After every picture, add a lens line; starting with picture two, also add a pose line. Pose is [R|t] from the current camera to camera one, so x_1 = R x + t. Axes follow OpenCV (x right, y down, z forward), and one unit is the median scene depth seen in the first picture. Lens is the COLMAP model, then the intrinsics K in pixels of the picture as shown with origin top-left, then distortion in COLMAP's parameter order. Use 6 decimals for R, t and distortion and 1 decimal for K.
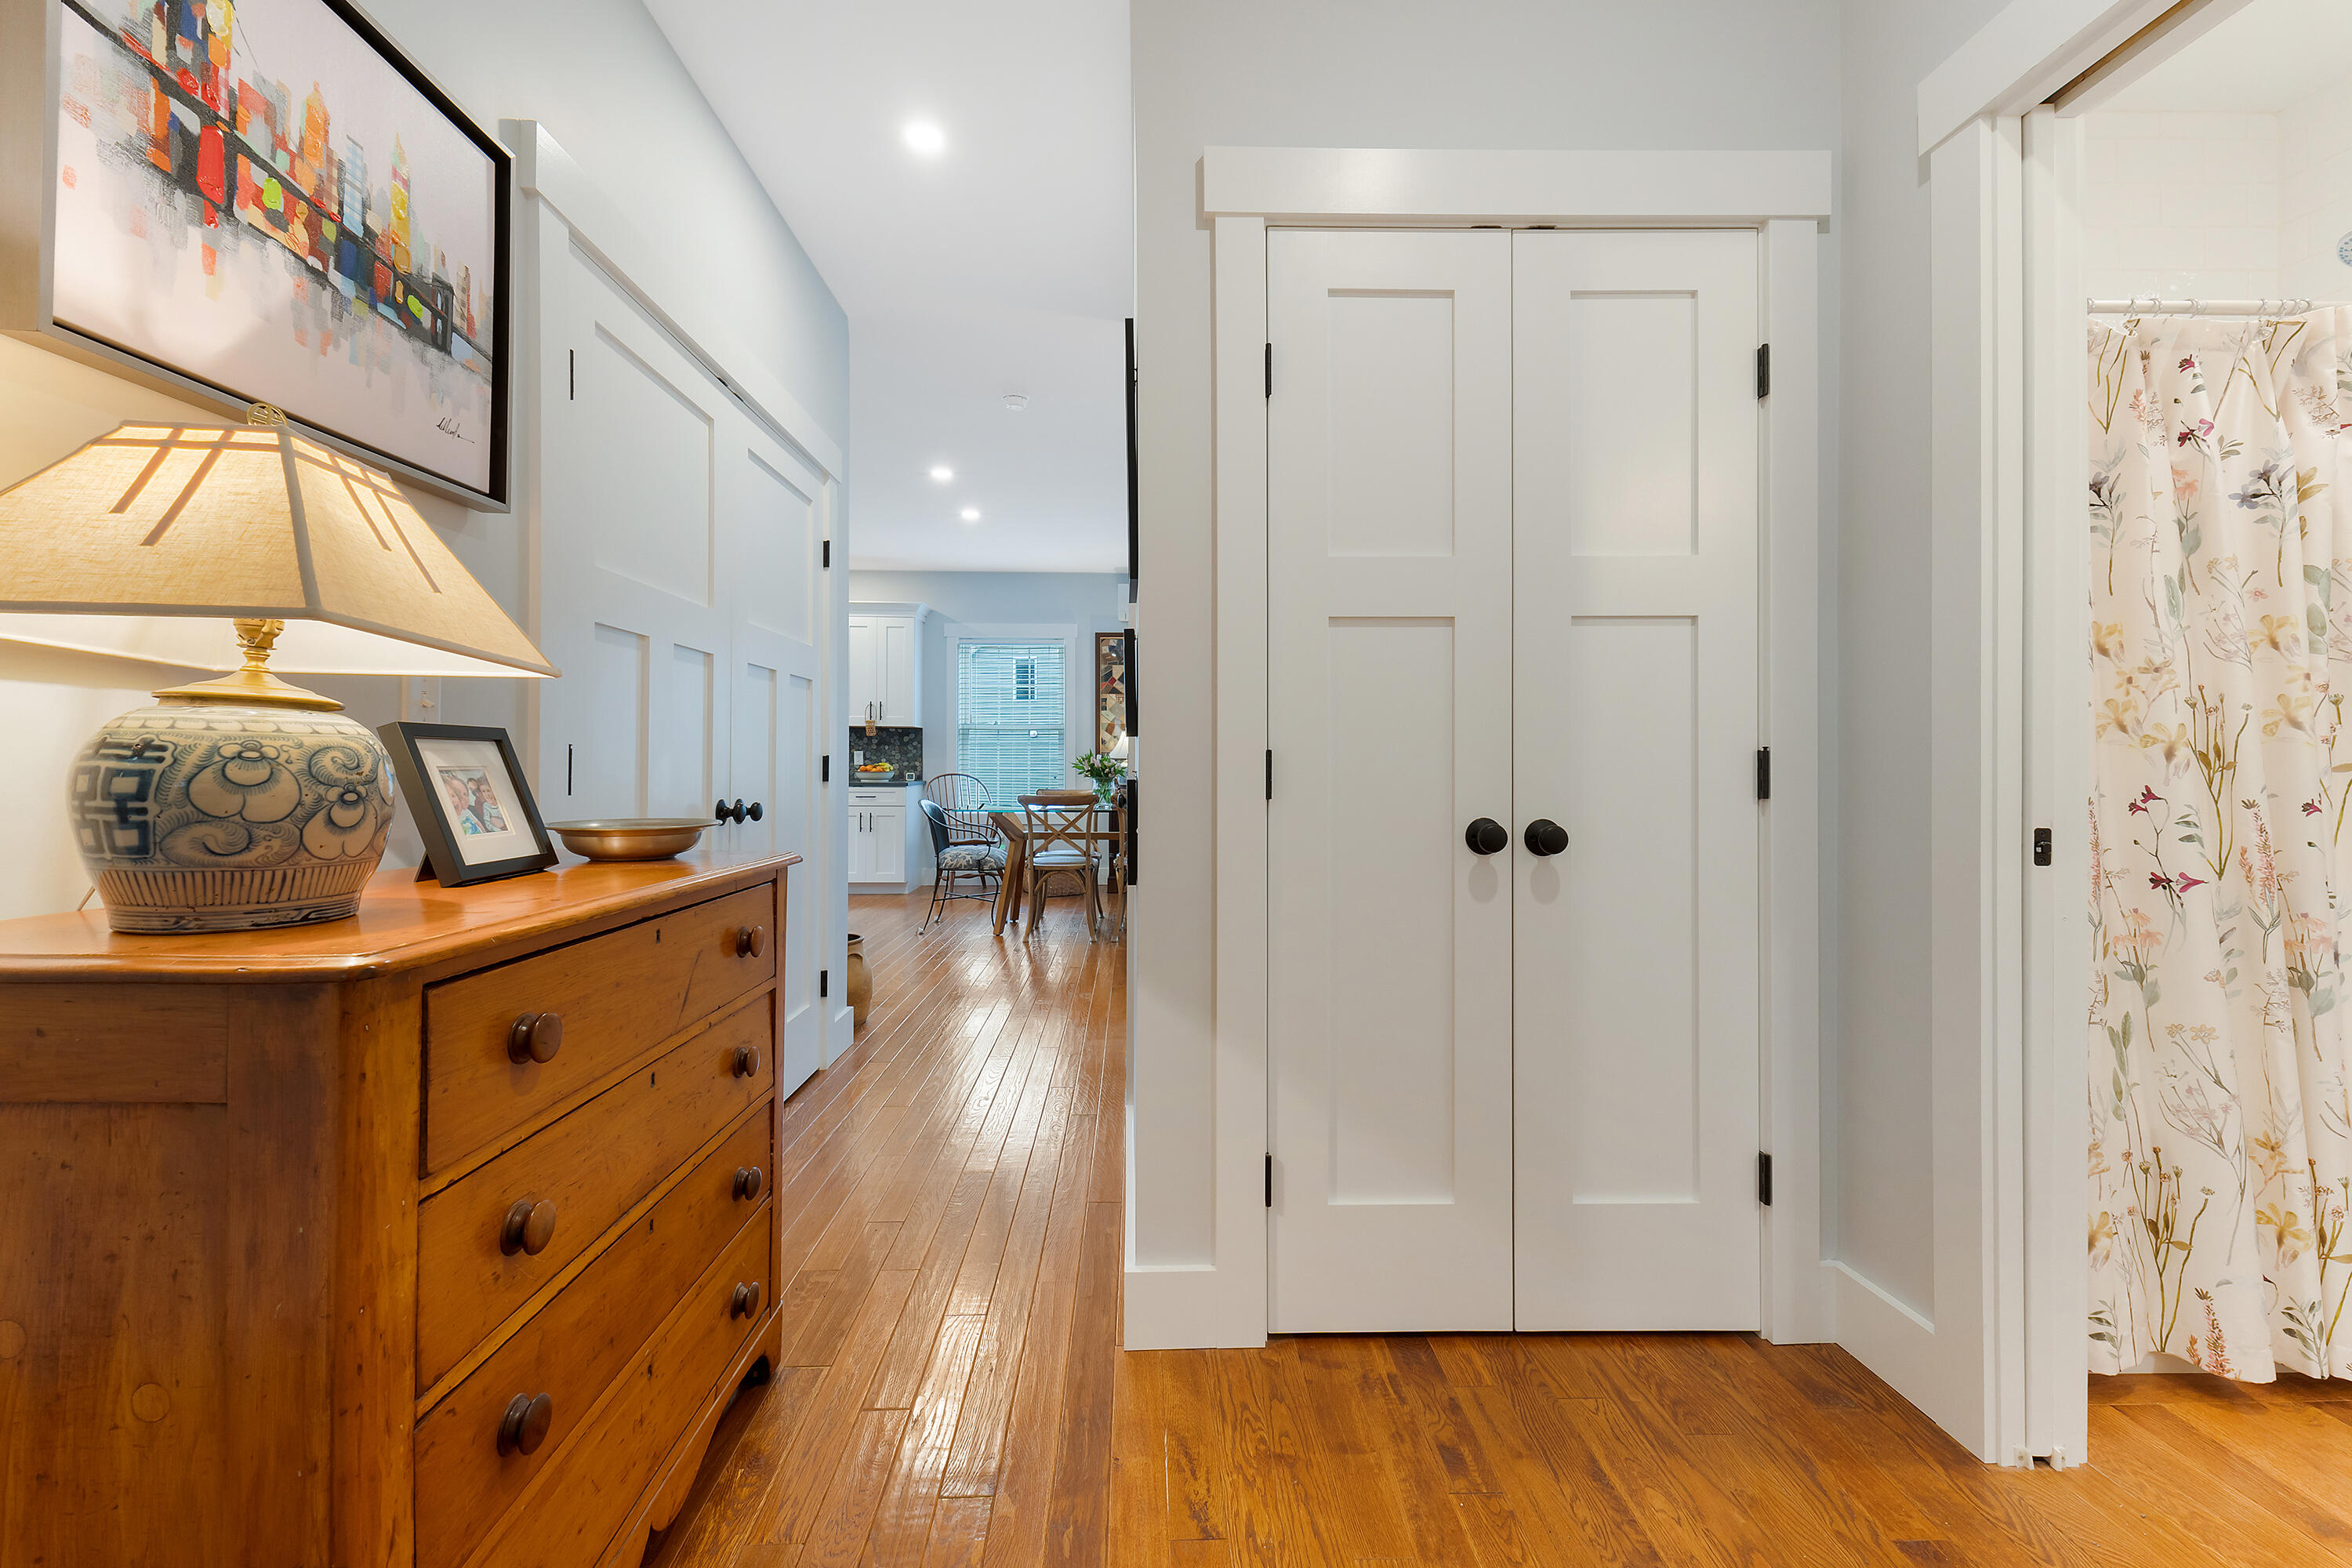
lens RADIAL K [[963.5, 0, 1195.9], [0, 963.5, 767.9], [0, 0, 1]] dist [0.021267, -0.000346]
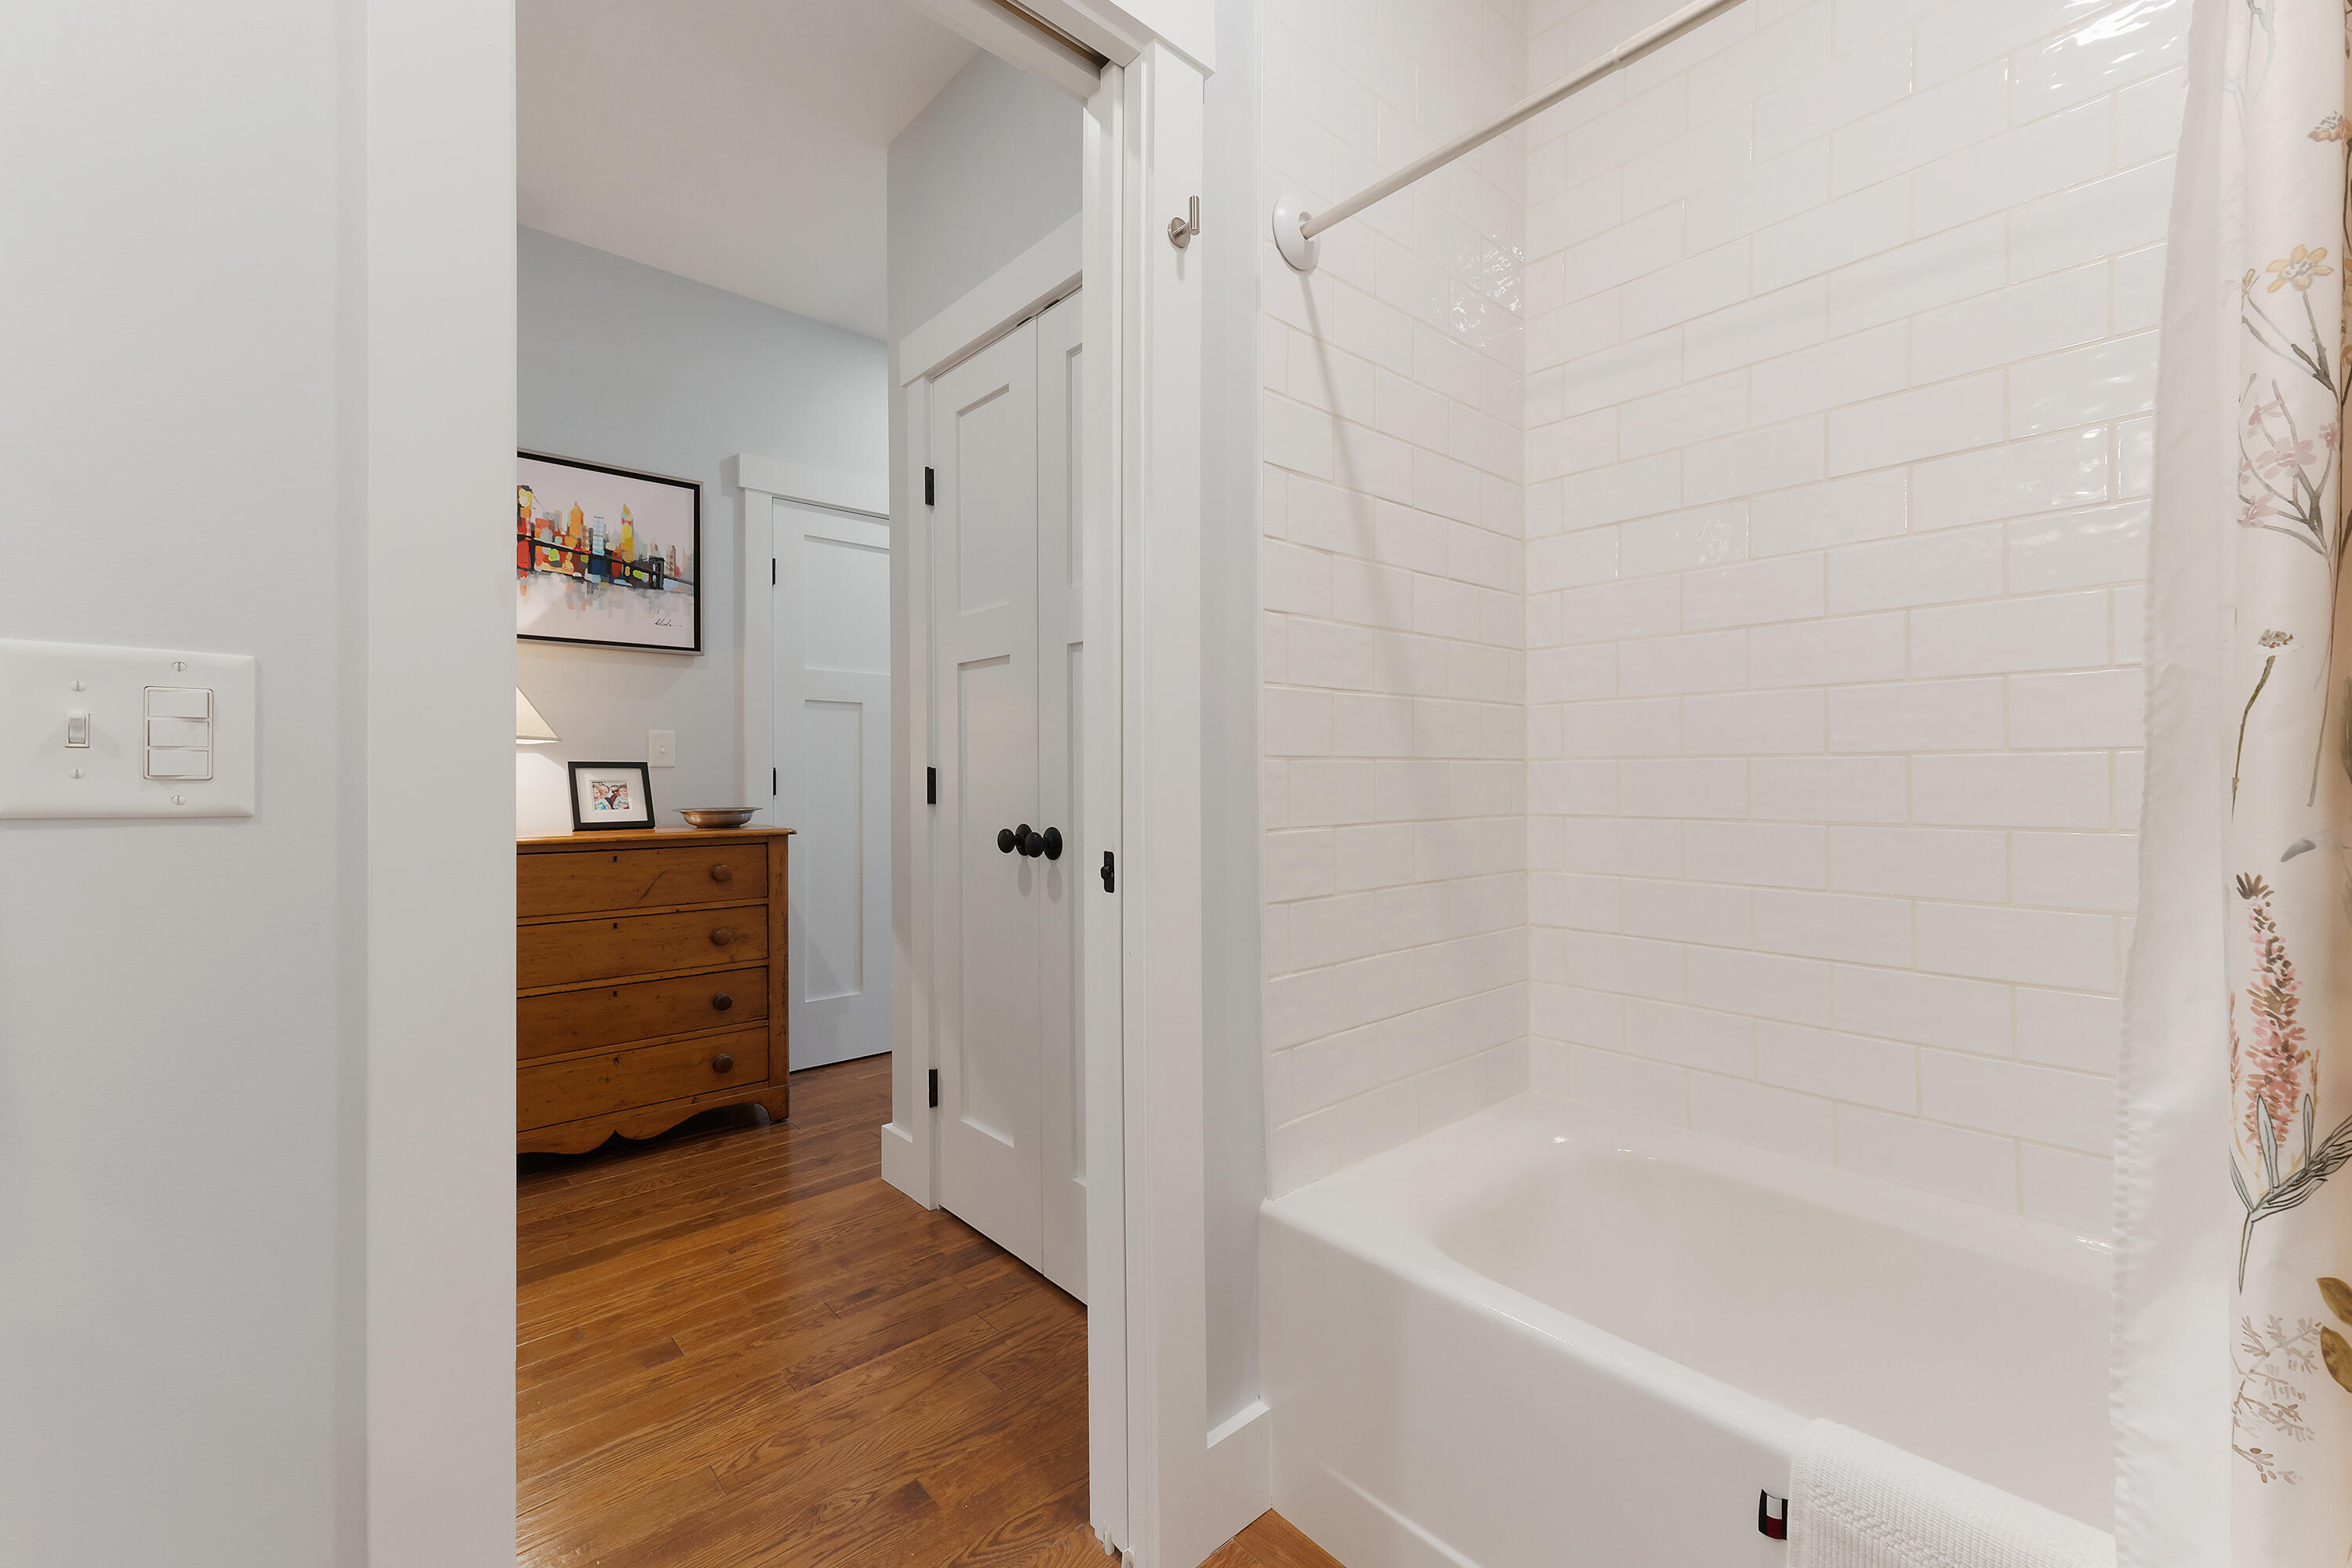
lens RADIAL K [[963.5, 0, 1189.7], [0, 963.5, 779.0], [0, 0, 1]] dist [0.021267, -0.000346]
pose [[0.652244, 0.001707, -0.758008, 1.727029], [-0.002258, 0.999997, 0.000309, -0.005811], [0.758006, 0.001510, 0.652246, 0.512669]]
